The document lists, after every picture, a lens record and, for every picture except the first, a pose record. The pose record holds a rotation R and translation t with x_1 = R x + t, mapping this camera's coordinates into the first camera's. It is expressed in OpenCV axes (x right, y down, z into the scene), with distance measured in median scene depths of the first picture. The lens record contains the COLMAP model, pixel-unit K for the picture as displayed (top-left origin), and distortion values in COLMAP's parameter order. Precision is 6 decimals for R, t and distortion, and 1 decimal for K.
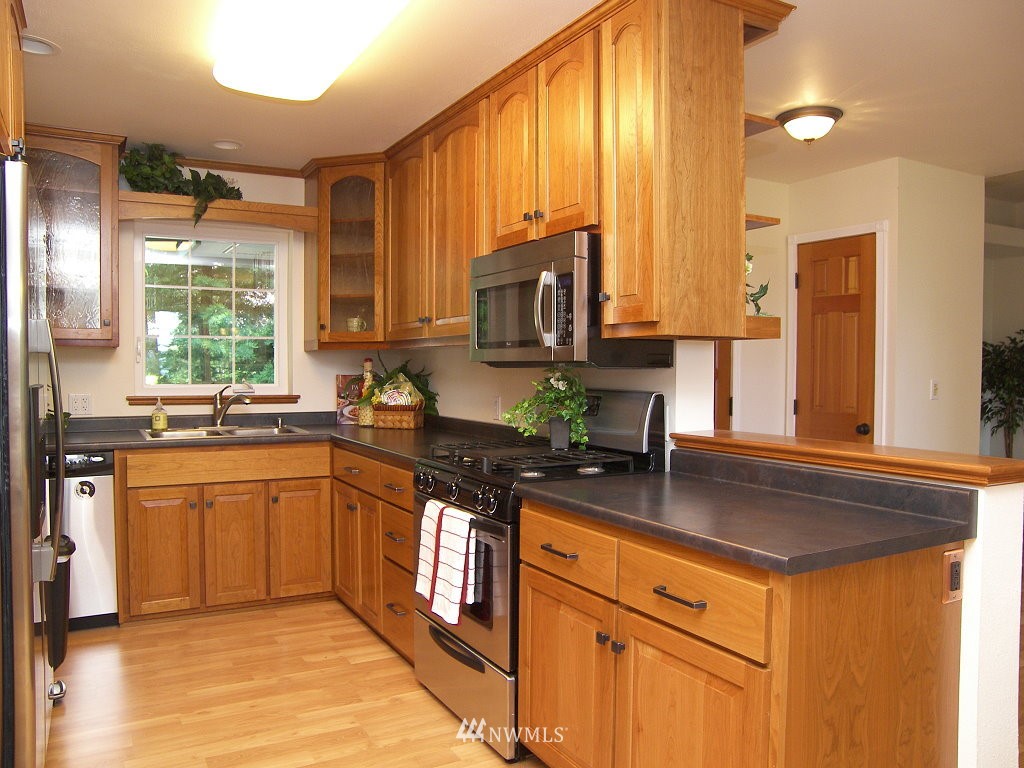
lens RADIAL K [[777.7, 0, 509.6], [0, 777.7, 388.8], [0, 0, 1]] dist [-0.146083, 0.127786]
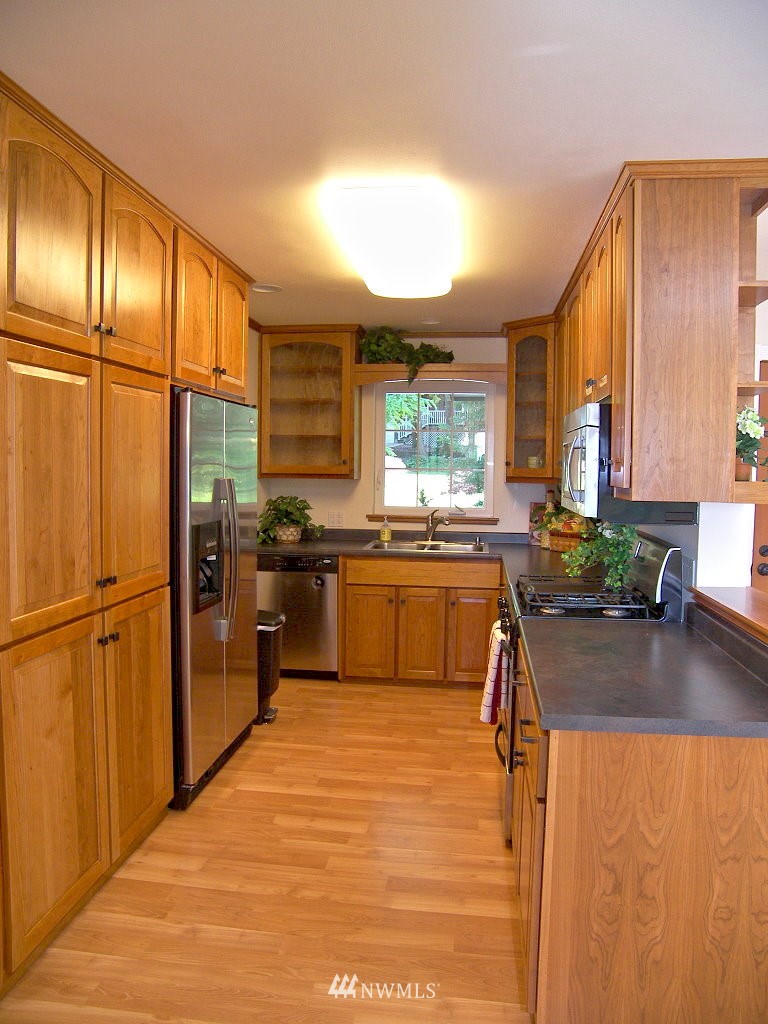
lens RADIAL K [[722.2, 0, 382.0], [0, 722.2, 503.4], [0, 0, 1]] dist [-0.151039, 0.104330]
pose [[0.801029, 0.038852, -0.597364, 0.346267], [-0.028235, 0.999233, 0.027127, -0.055738], [0.597960, -0.004863, 0.801511, -0.017764]]
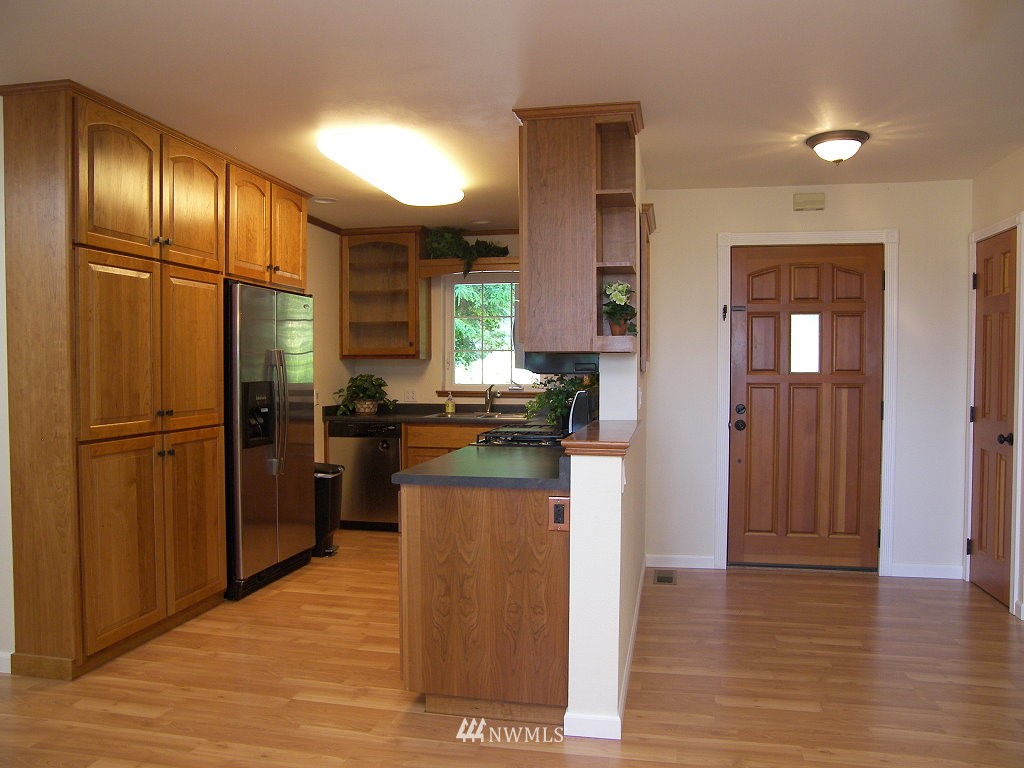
lens RADIAL K [[777.7, 0, 509.6], [0, 777.7, 388.8], [0, 0, 1]] dist [-0.146083, 0.127786]
pose [[0.754848, 0.014928, -0.655730, 0.787949], [-0.017998, 0.999836, 0.002043, 0.000313], [0.655653, 0.010260, 0.754993, -0.117201]]
